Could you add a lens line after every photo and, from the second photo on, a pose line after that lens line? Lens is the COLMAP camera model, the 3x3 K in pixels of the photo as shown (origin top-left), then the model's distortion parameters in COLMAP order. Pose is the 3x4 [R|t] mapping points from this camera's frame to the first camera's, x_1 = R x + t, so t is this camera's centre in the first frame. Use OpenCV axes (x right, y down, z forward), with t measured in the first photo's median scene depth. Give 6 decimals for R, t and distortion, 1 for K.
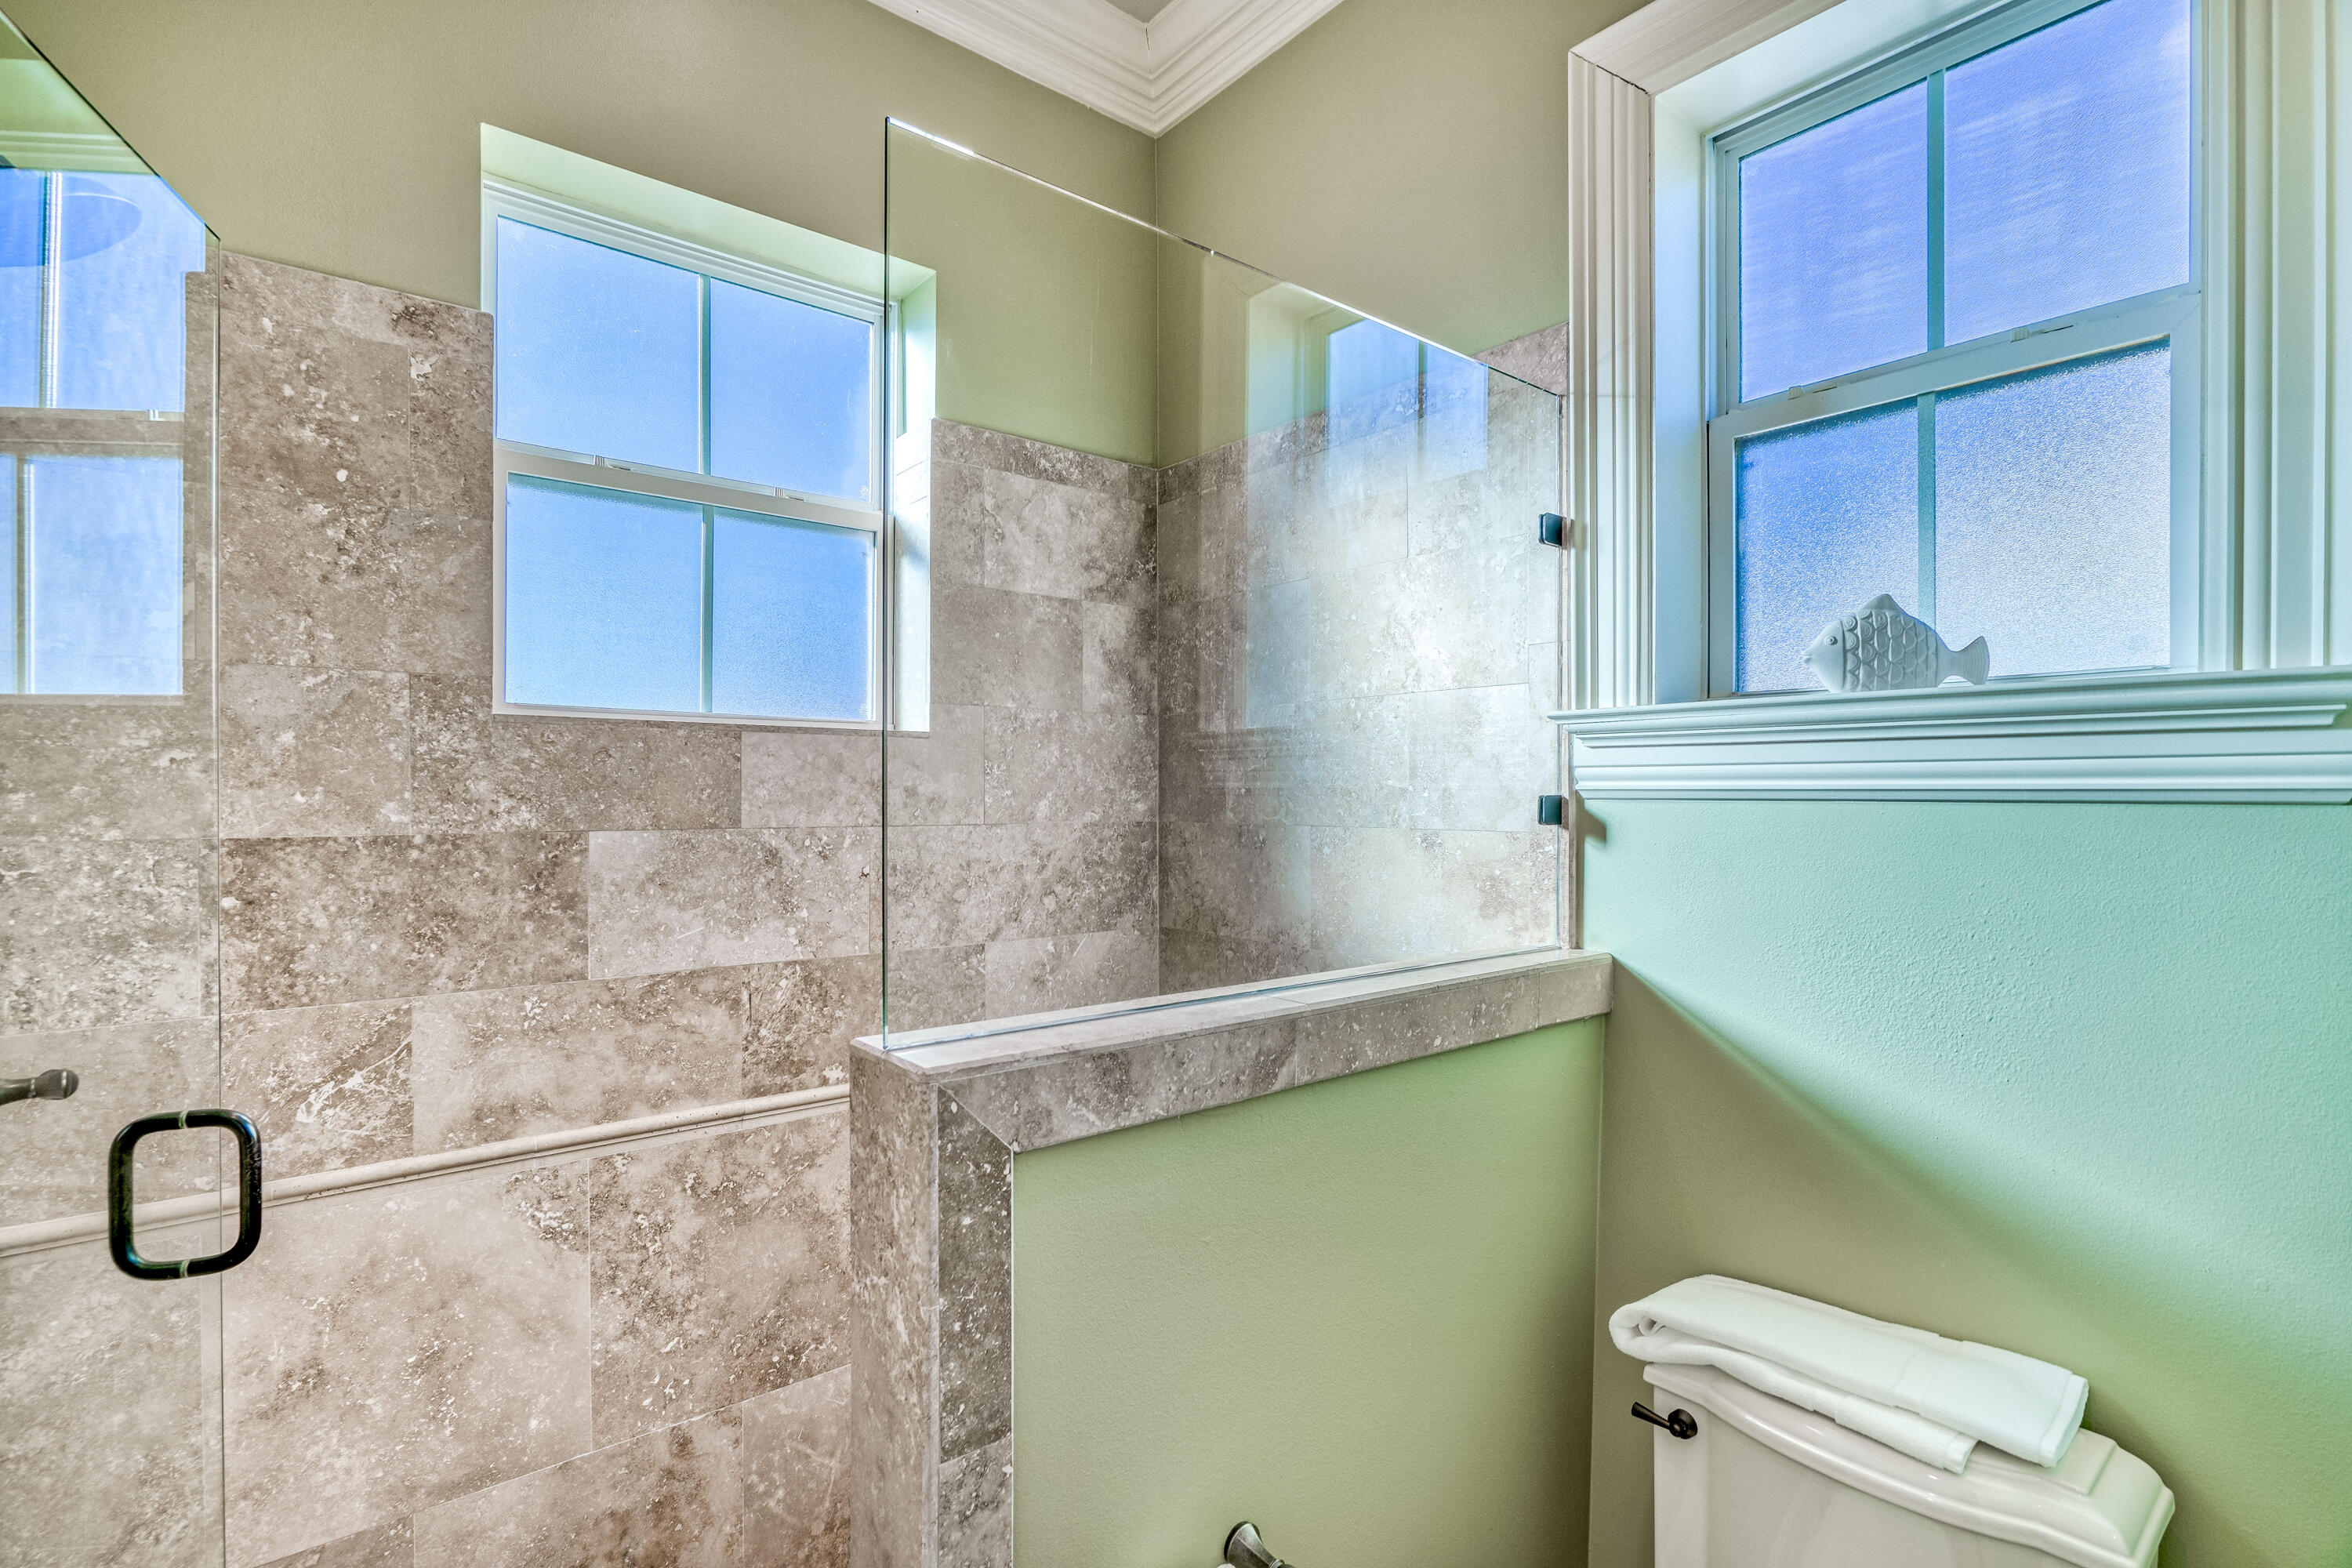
lens RADIAL K [[1104.5, 0, 1161.4], [0, 1104.5, 799.0], [0, 0, 1]] dist [-0.015712, 0.006845]
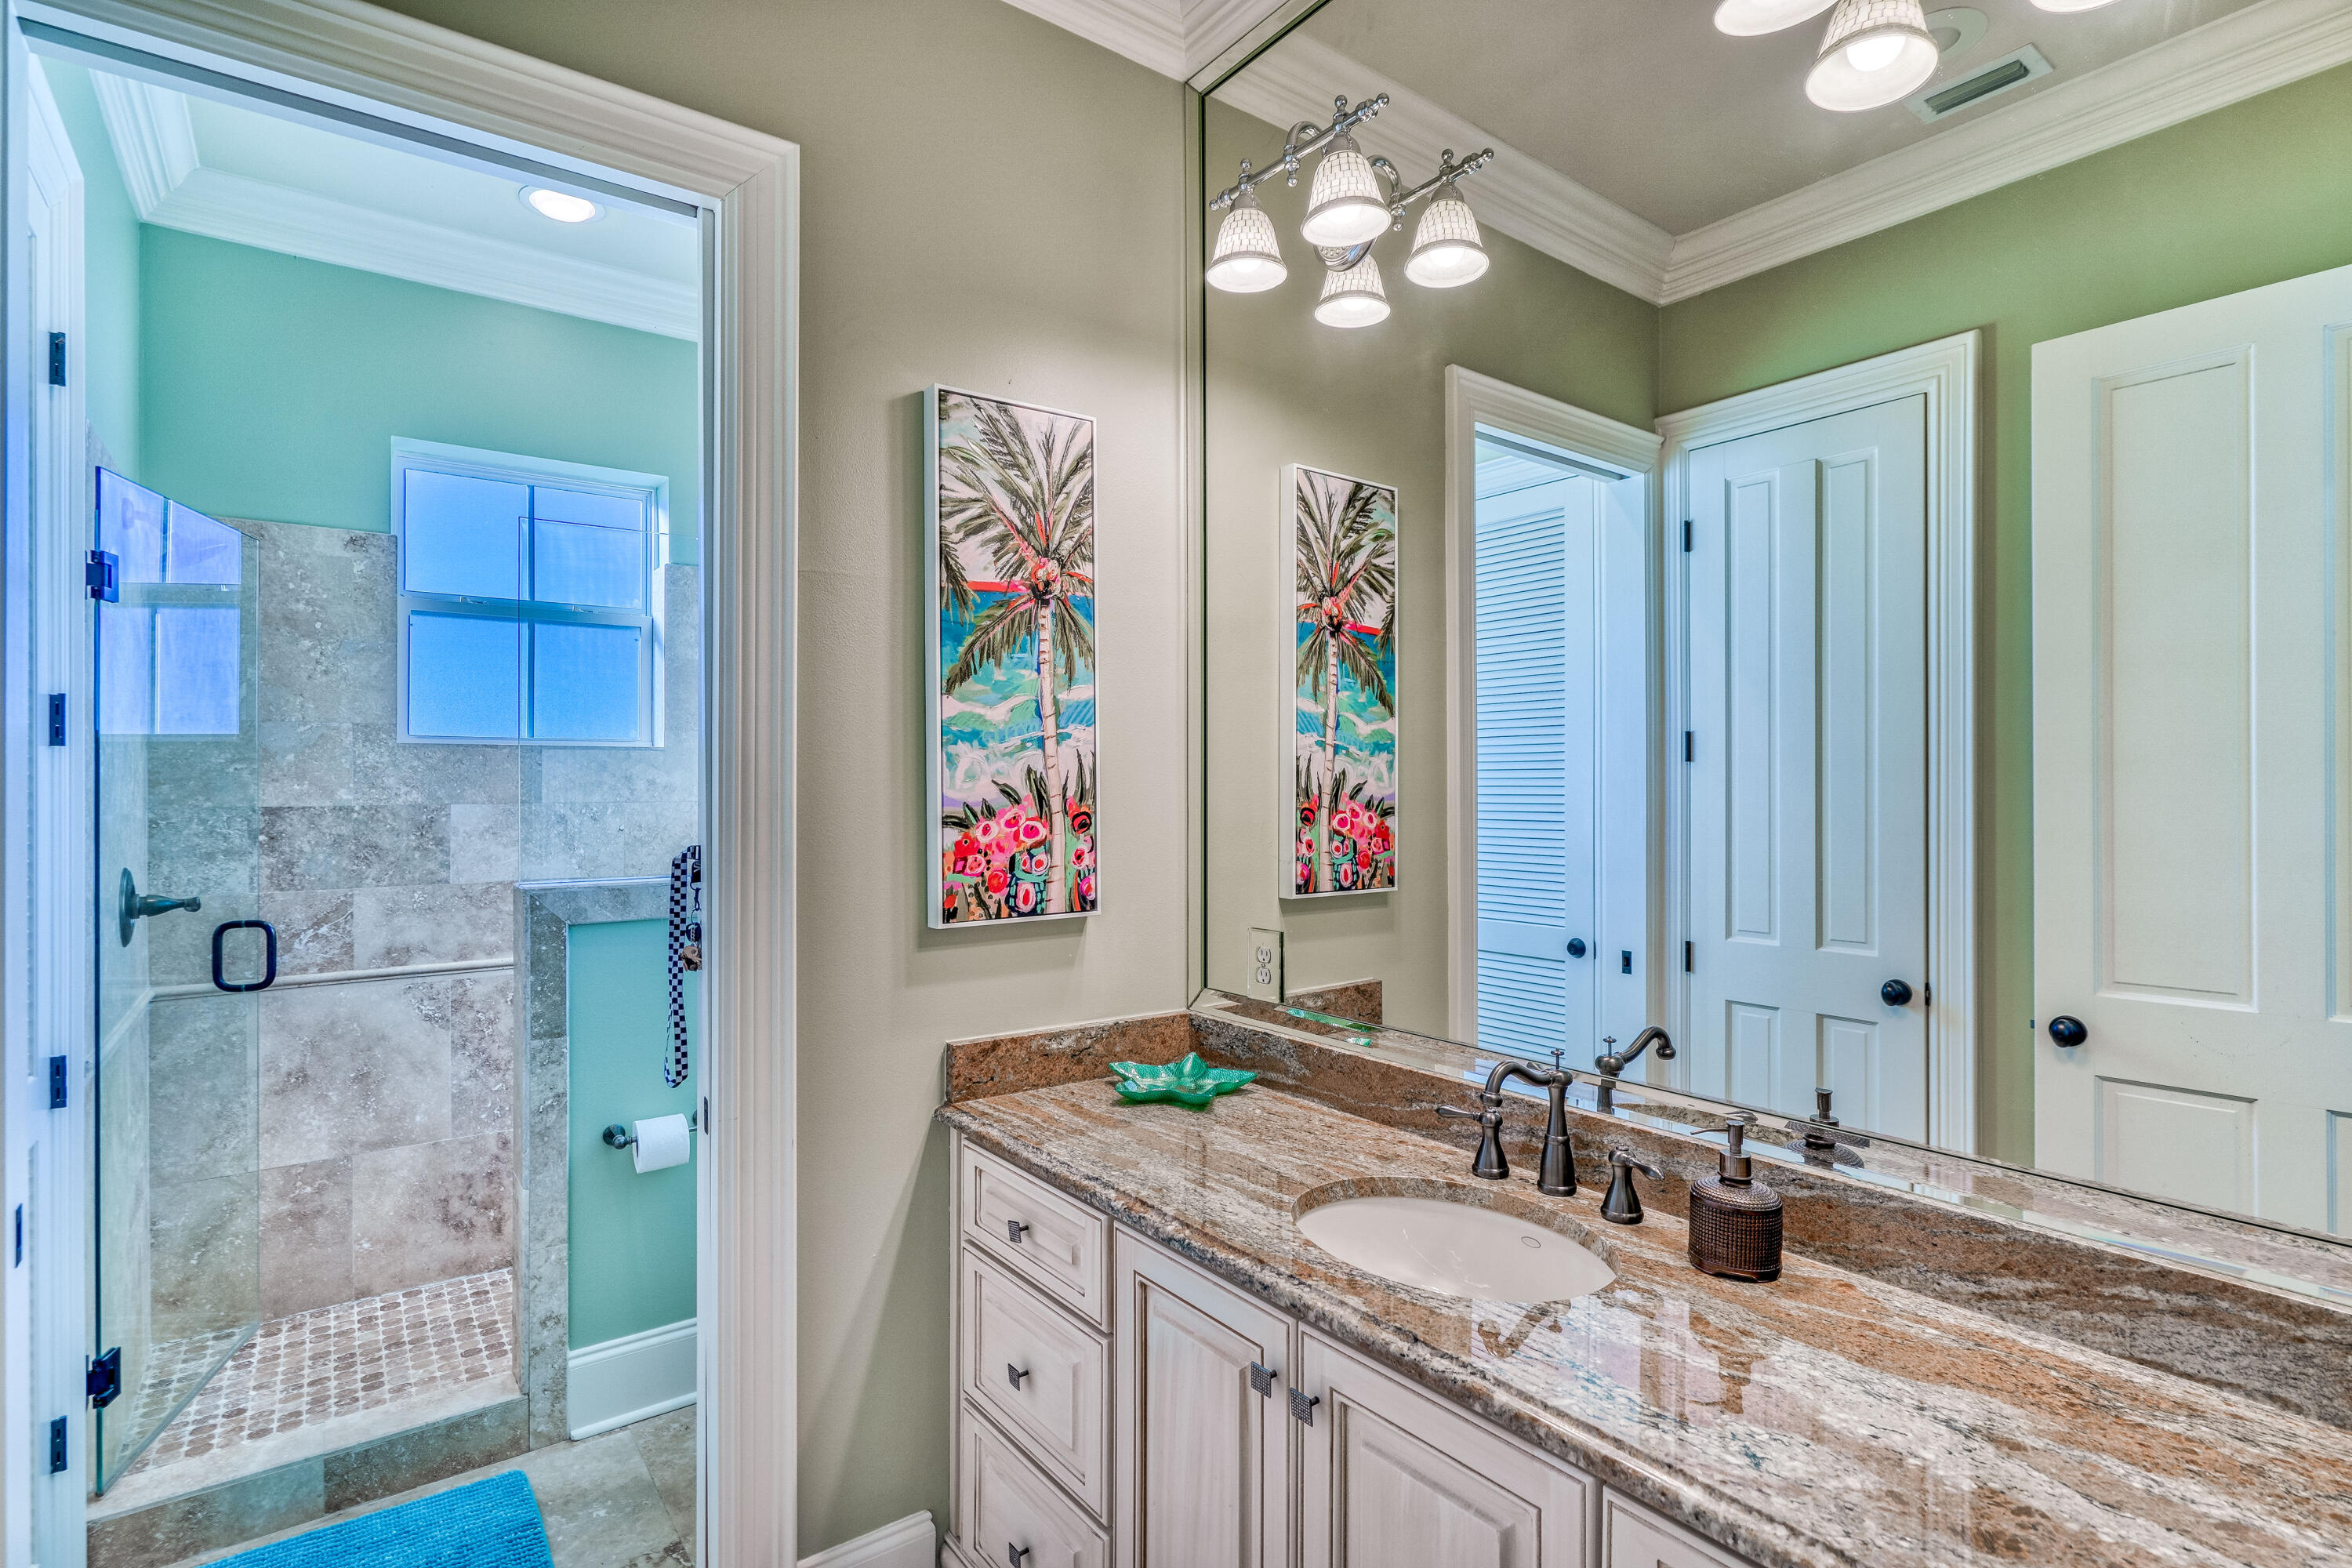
lens RADIAL K [[1175.0, 0, 1187.0], [0, 1175.0, 774.6], [0, 0, 1]] dist [-0.001216, 0.004719]
pose [[0.999425, -0.005331, -0.033476, 0.887904], [0.004935, 0.999917, -0.011916, 0.010171], [0.033537, 0.011744, 0.999368, -1.064754]]
